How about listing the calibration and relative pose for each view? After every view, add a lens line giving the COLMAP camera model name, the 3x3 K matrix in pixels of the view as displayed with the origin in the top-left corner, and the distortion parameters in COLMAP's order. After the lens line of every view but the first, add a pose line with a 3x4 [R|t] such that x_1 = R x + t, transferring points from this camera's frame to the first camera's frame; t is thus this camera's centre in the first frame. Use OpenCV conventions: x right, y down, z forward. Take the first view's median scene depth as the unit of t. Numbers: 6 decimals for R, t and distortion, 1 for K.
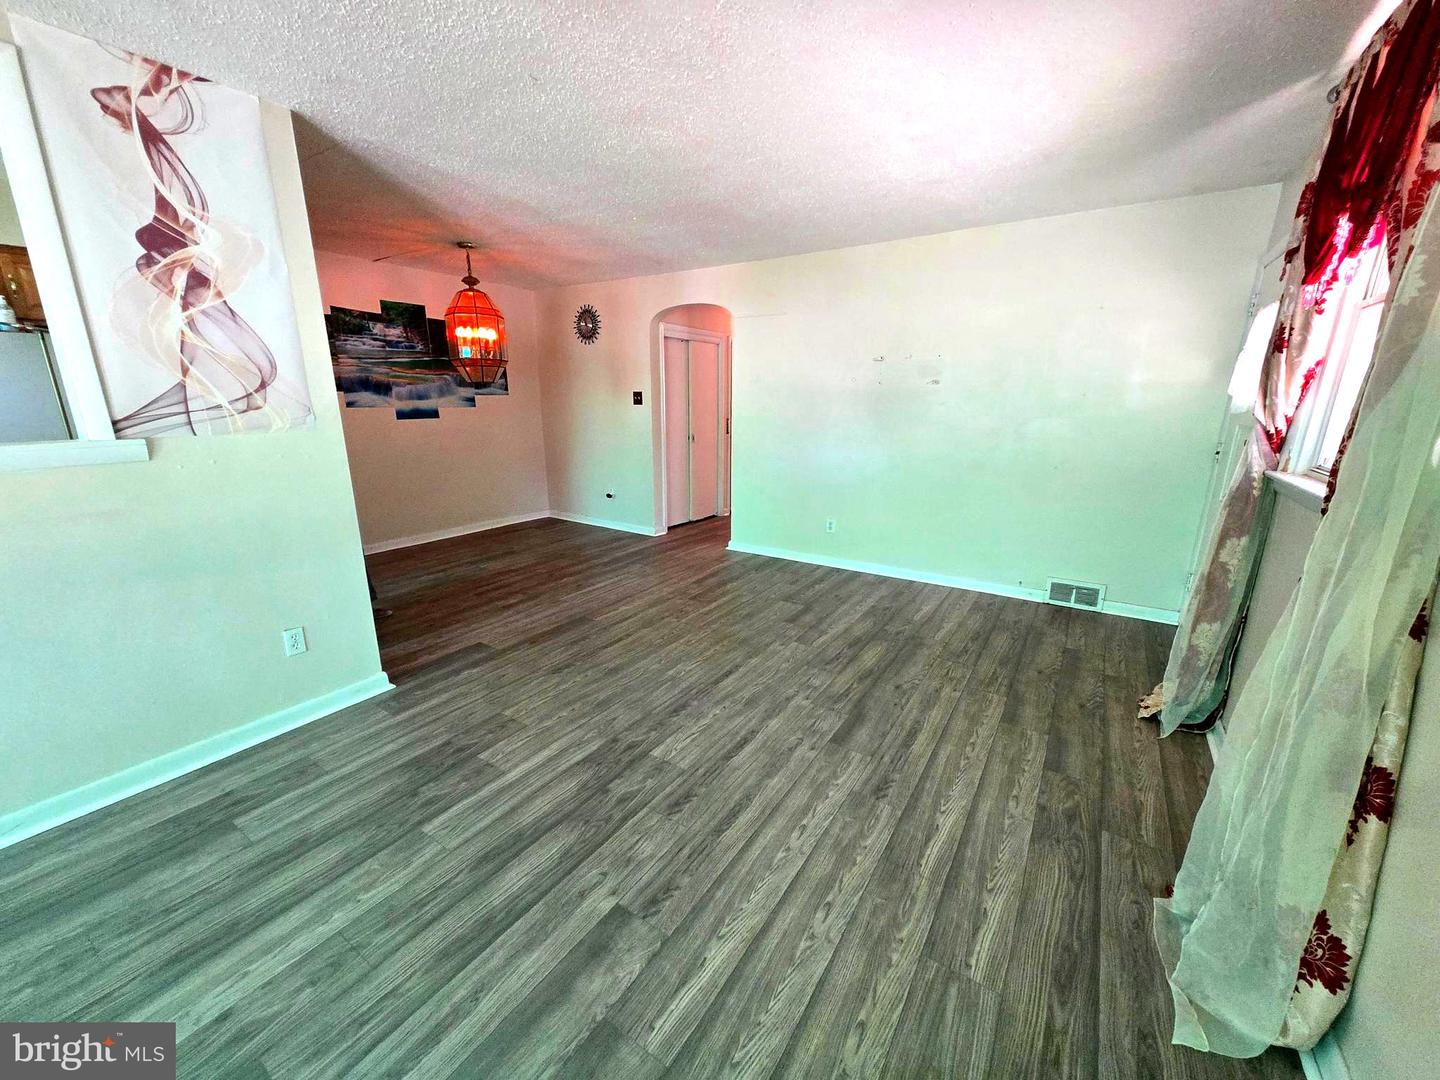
lens RADIAL K [[563.0, 0, 724.8], [0, 563.0, 547.5], [0, 0, 1]] dist [0.001344, 0.000225]
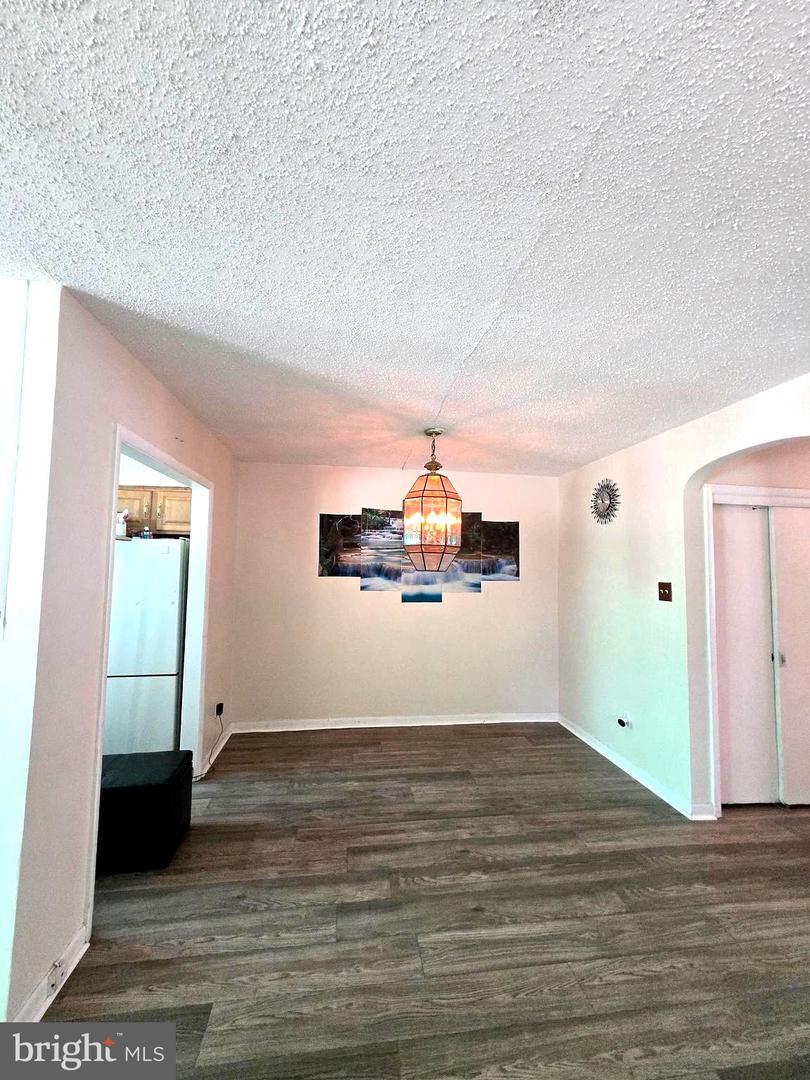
lens RADIAL K [[422.3, 0, 399.3], [0, 422.3, 542.2], [0, 0, 1]] dist [0.001344, 0.000225]
pose [[0.651752, -0.043442, -0.757187, 0.028489], [-0.209404, 0.949244, -0.234705, -0.140921], [0.728951, 0.311527, 0.609574, 0.453740]]
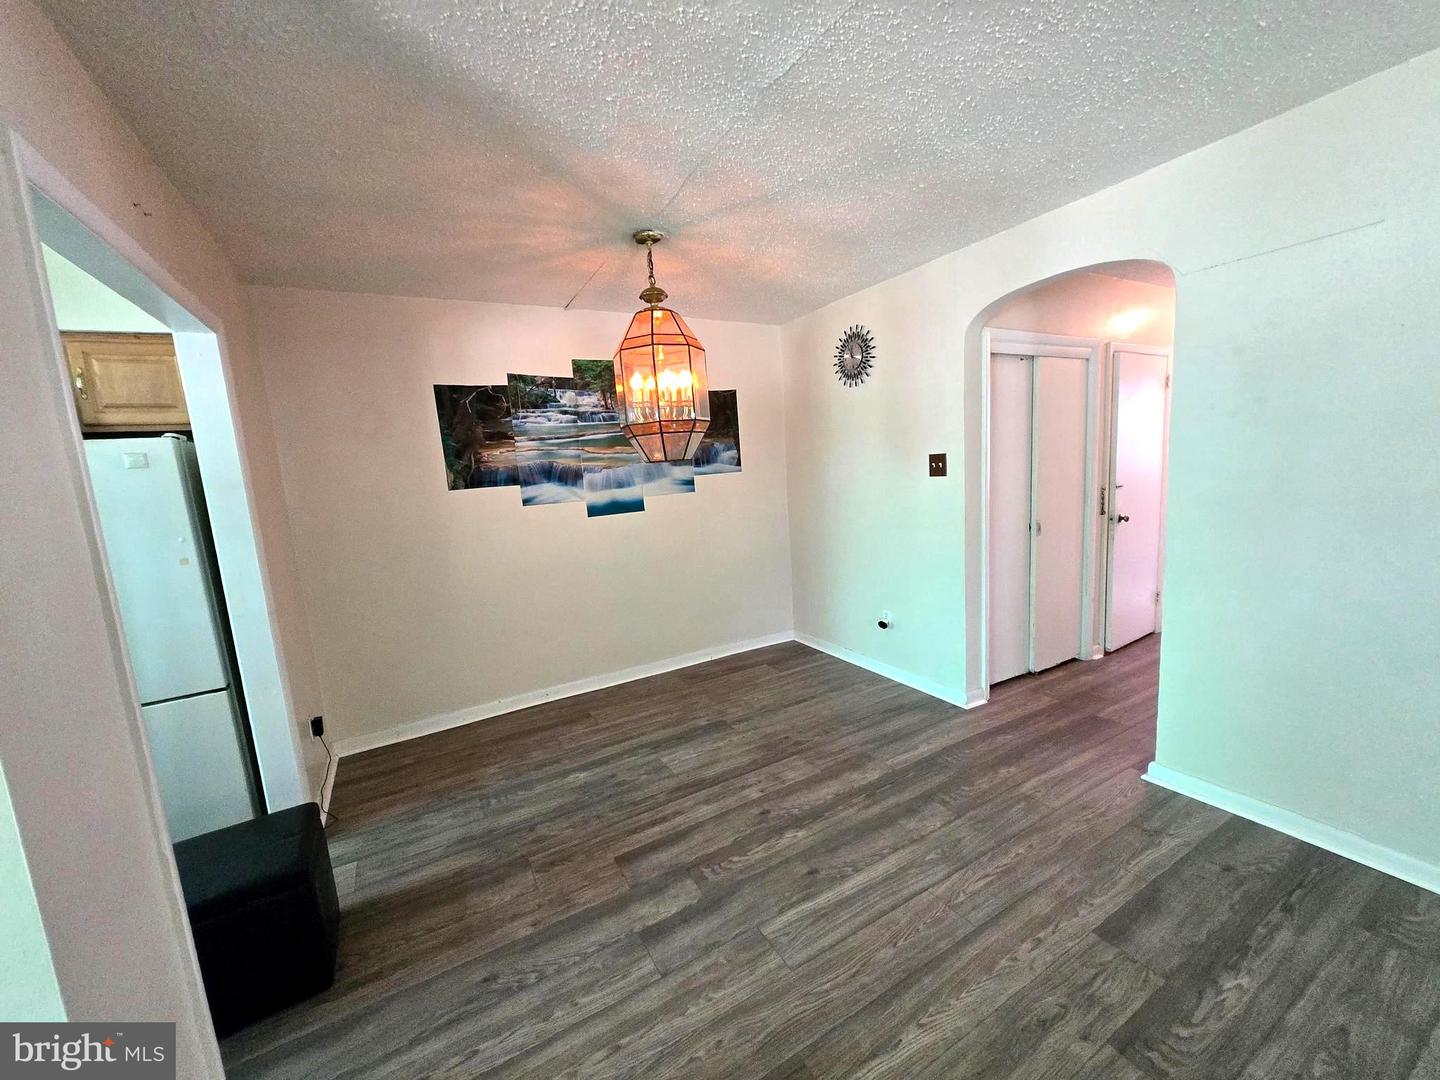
lens RADIAL K [[563.0, 0, 723.3], [0, 563.0, 546.7], [0, 0, 1]] dist [0.001344, 0.000225]
pose [[0.887139, 0.000880, -0.461502, -0.088229], [-0.049654, 0.994375, -0.093554, -0.125150], [0.458824, 0.105911, 0.882193, 0.427222]]
